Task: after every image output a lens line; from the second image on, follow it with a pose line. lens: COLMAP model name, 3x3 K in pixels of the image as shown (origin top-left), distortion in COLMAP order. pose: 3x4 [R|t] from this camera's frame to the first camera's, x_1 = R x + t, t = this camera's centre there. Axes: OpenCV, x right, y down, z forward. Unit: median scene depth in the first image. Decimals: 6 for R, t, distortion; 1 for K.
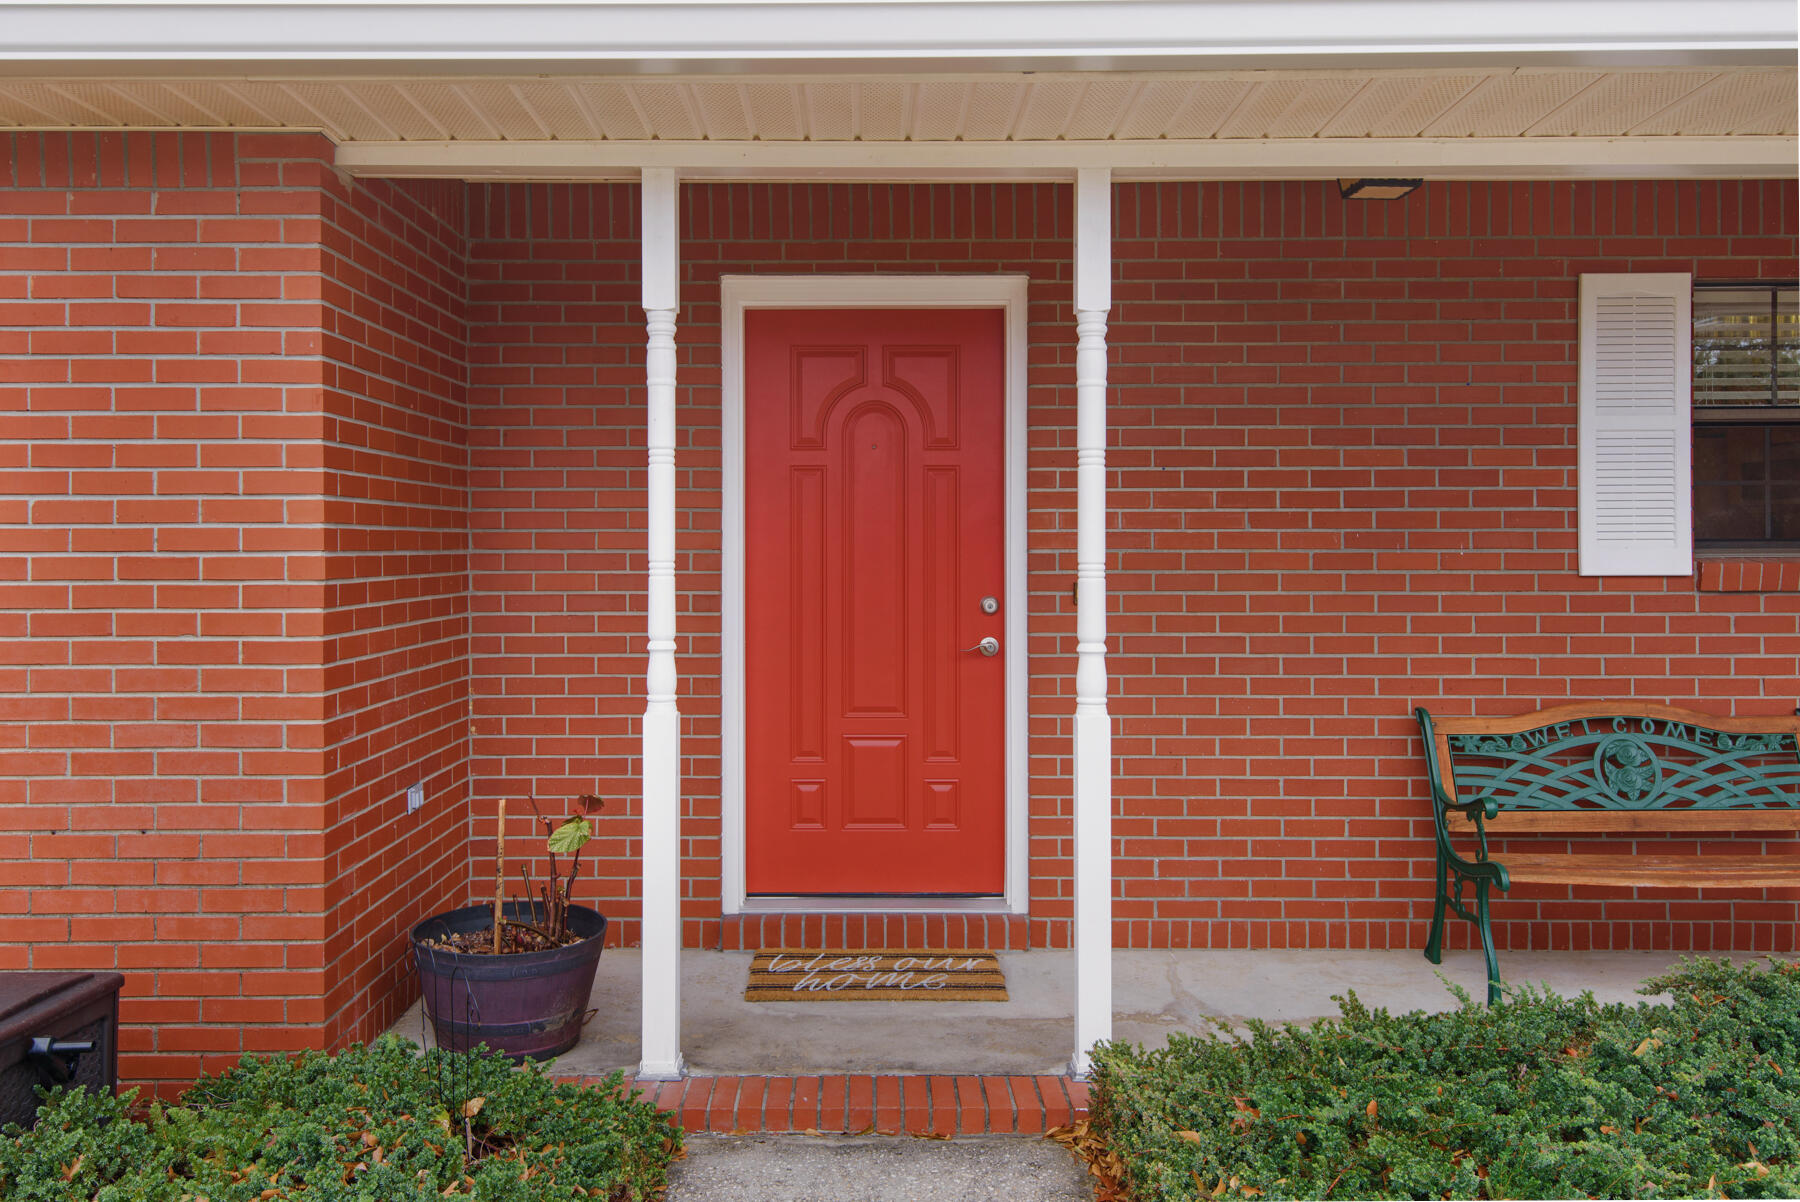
lens RADIAL K [[1417.9, 0, 857.5], [0, 1417.9, 547.9], [0, 0, 1]] dist [0.031088, -0.028583]
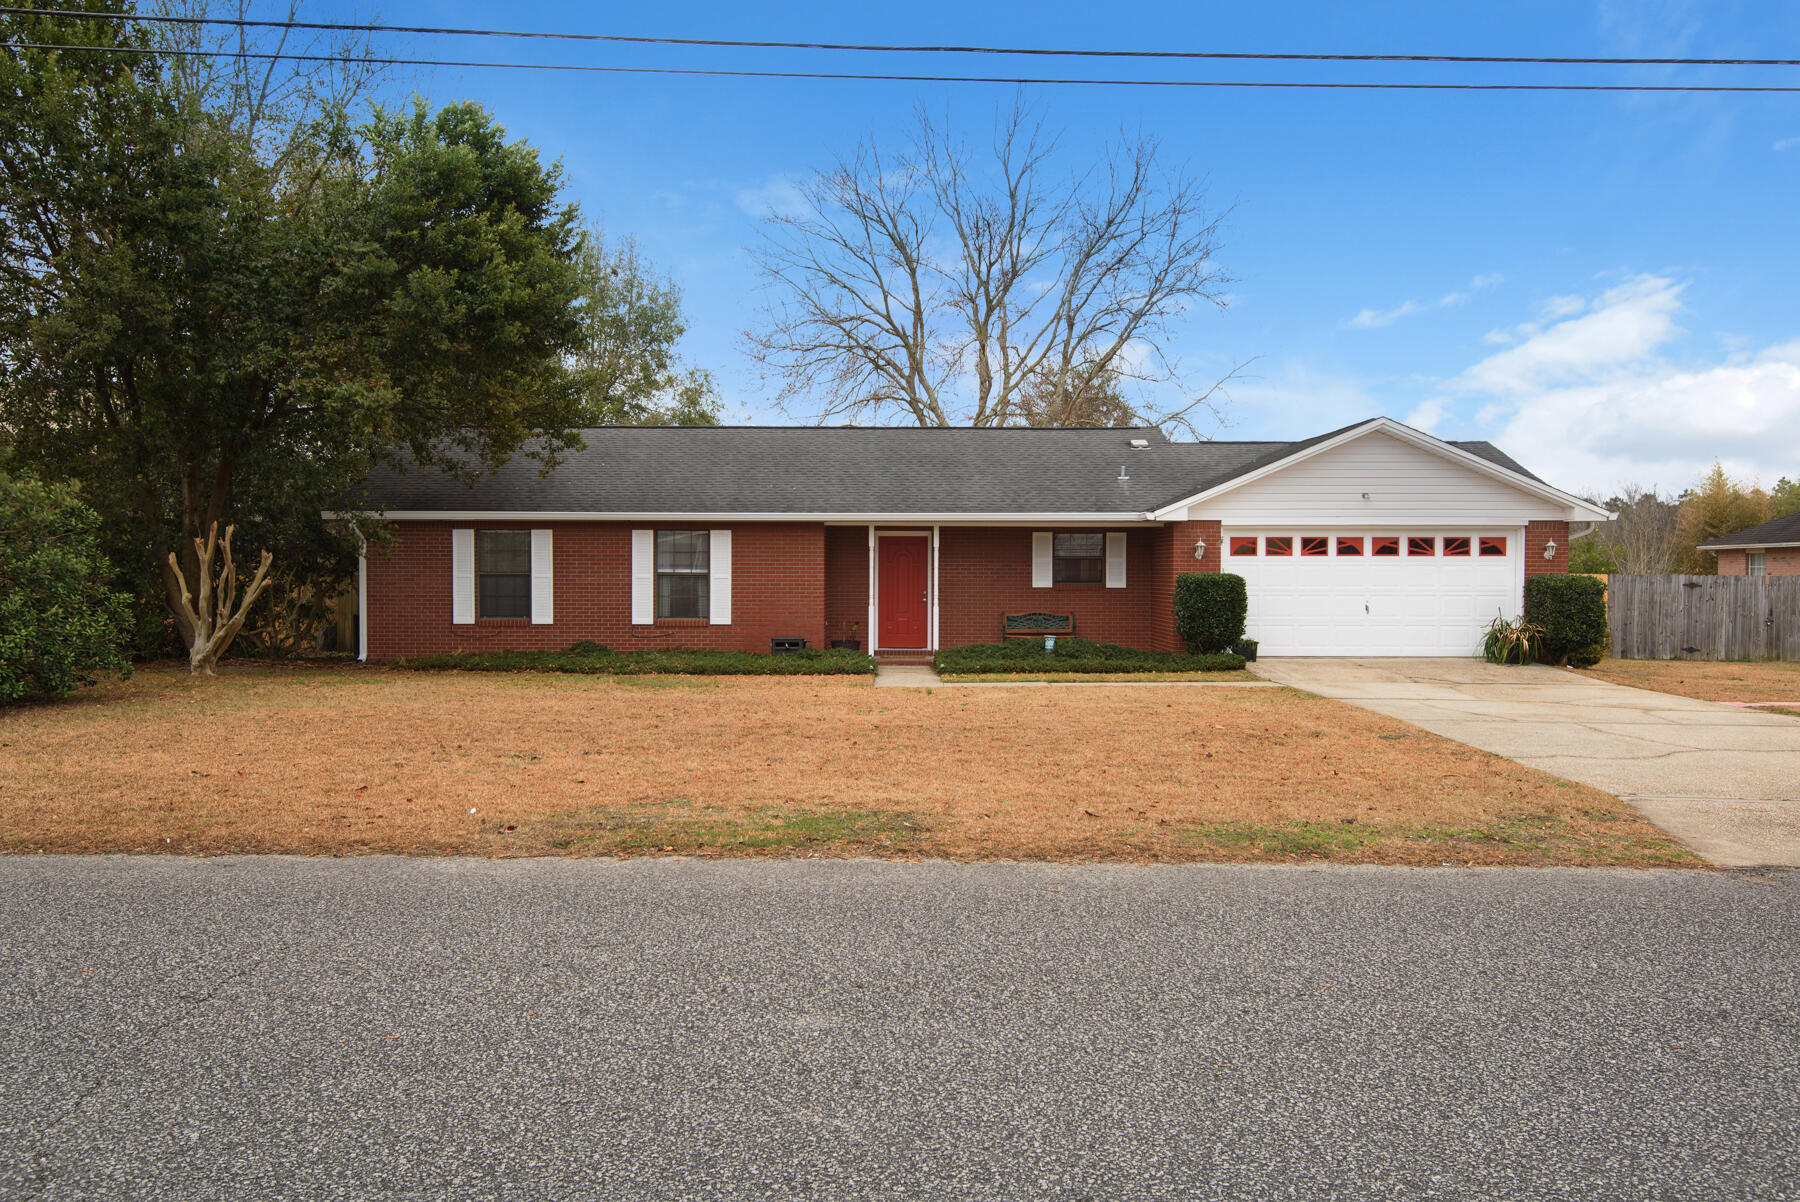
lens RADIAL K [[1277.4, 0, 900.0], [0, 1277.4, 601.0], [0, 0, 1]] dist [0.008831, -0.002534]
pose [[0.999981, 0.003962, 0.004713, -0.024467], [-0.004049, 0.999817, 0.018719, -0.018658], [-0.004638, -0.018738, 0.999814, -3.911317]]
